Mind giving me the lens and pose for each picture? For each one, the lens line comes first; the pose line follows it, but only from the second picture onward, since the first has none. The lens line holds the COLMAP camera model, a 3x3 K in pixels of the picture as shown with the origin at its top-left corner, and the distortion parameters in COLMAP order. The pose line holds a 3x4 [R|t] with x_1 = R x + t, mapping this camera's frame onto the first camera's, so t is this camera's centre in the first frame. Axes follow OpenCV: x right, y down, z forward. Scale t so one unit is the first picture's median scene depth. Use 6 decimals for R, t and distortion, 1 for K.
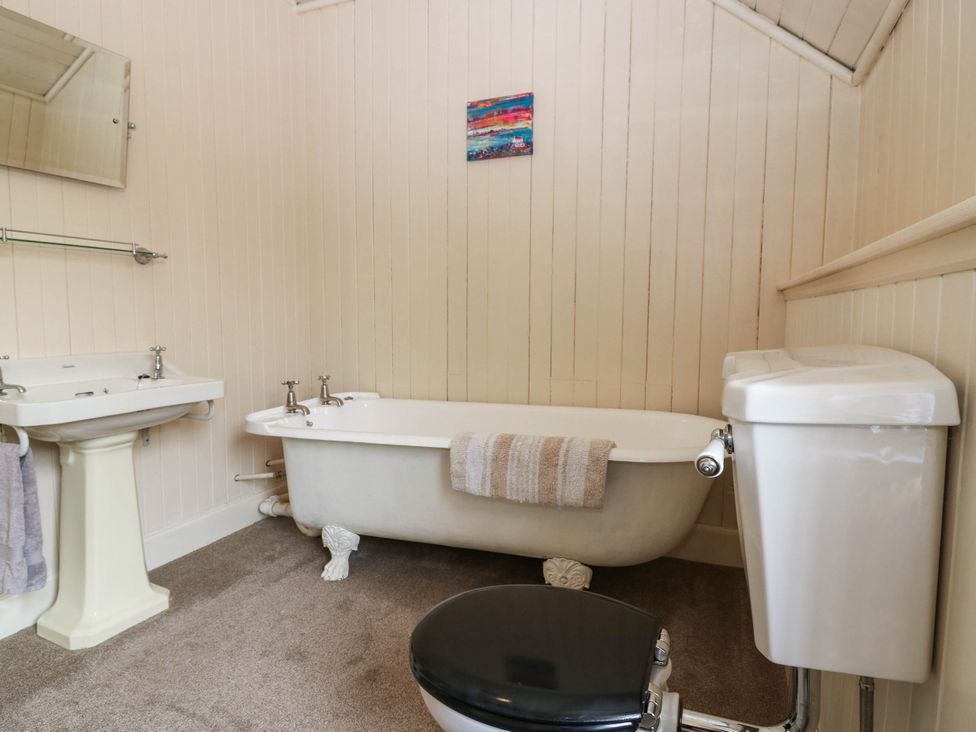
lens RADIAL K [[548.1, 0, 489.1], [0, 548.1, 359.4], [0, 0, 1]] dist [0.001874, 0.000168]
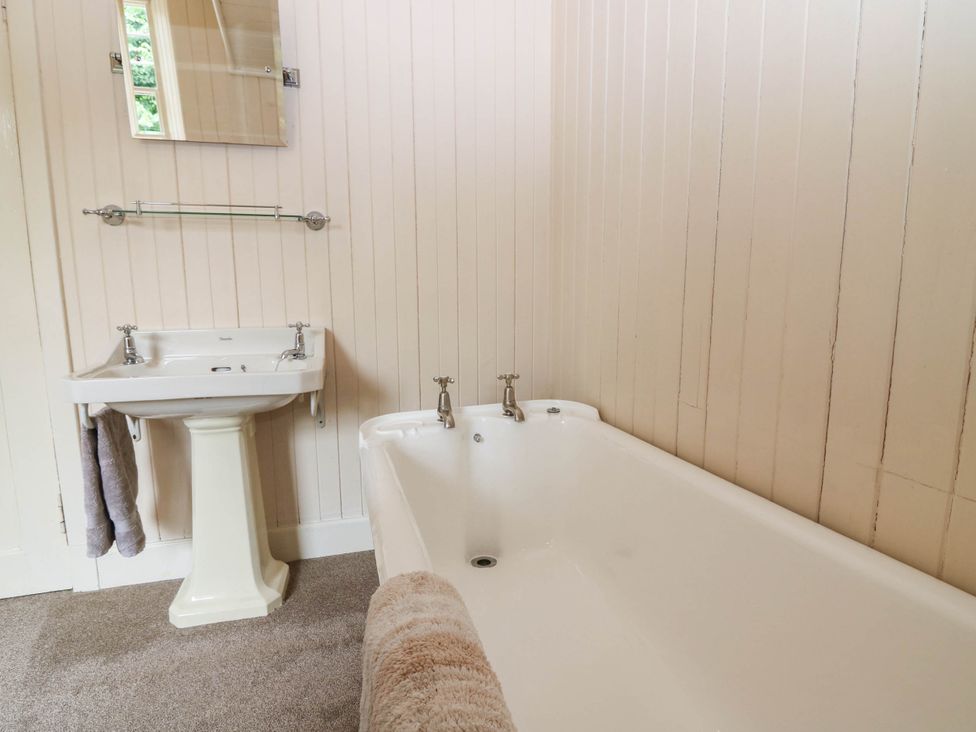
lens RADIAL K [[548.1, 0, 489.1], [0, 548.1, 359.4], [0, 0, 1]] dist [0.001874, 0.000168]
pose [[0.645368, 0.107760, -0.756233, 0.275648], [-0.063673, 0.994143, 0.087323, -0.063225], [0.761214, -0.008204, 0.648449, 0.675765]]
